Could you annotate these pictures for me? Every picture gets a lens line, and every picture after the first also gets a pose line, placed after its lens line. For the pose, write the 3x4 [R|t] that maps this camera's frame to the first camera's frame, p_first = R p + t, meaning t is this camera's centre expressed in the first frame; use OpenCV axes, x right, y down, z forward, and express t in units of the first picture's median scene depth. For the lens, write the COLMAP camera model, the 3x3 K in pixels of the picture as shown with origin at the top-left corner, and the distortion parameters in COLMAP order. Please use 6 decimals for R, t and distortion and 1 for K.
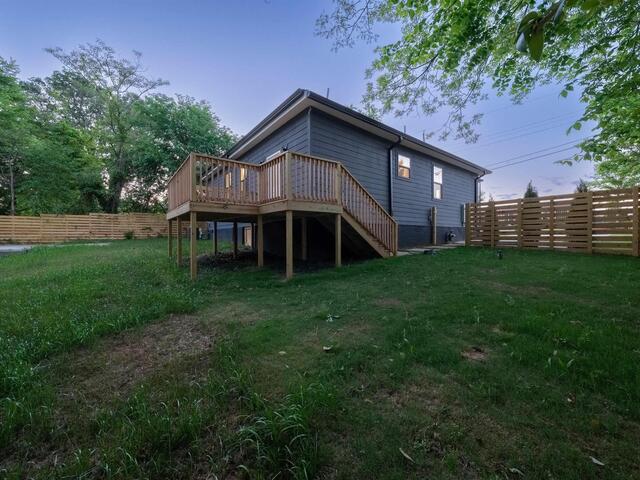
lens RADIAL K [[241.7, 0, 317.2], [0, 241.7, 239.2], [0, 0, 1]] dist [-0.010254, -0.000314]
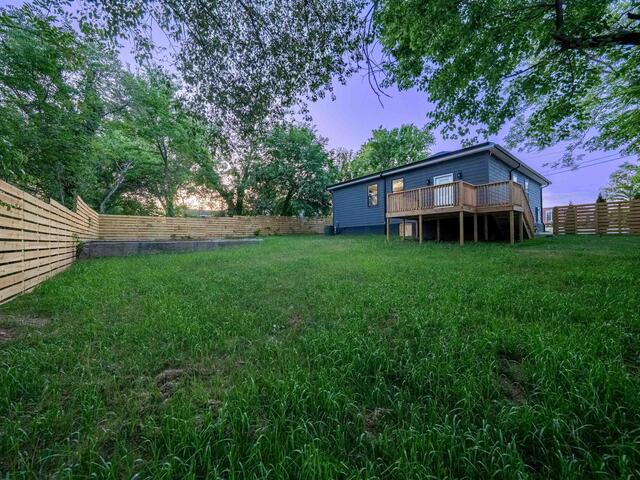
lens RADIAL K [[241.7, 0, 319.6], [0, 241.7, 240.3], [0, 0, 1]] dist [-0.010254, -0.000314]
pose [[0.999811, -0.008249, 0.017601, -1.011810], [0.008414, 0.999921, -0.009324, 0.075997], [-0.017523, 0.009470, 0.999802, -0.543994]]
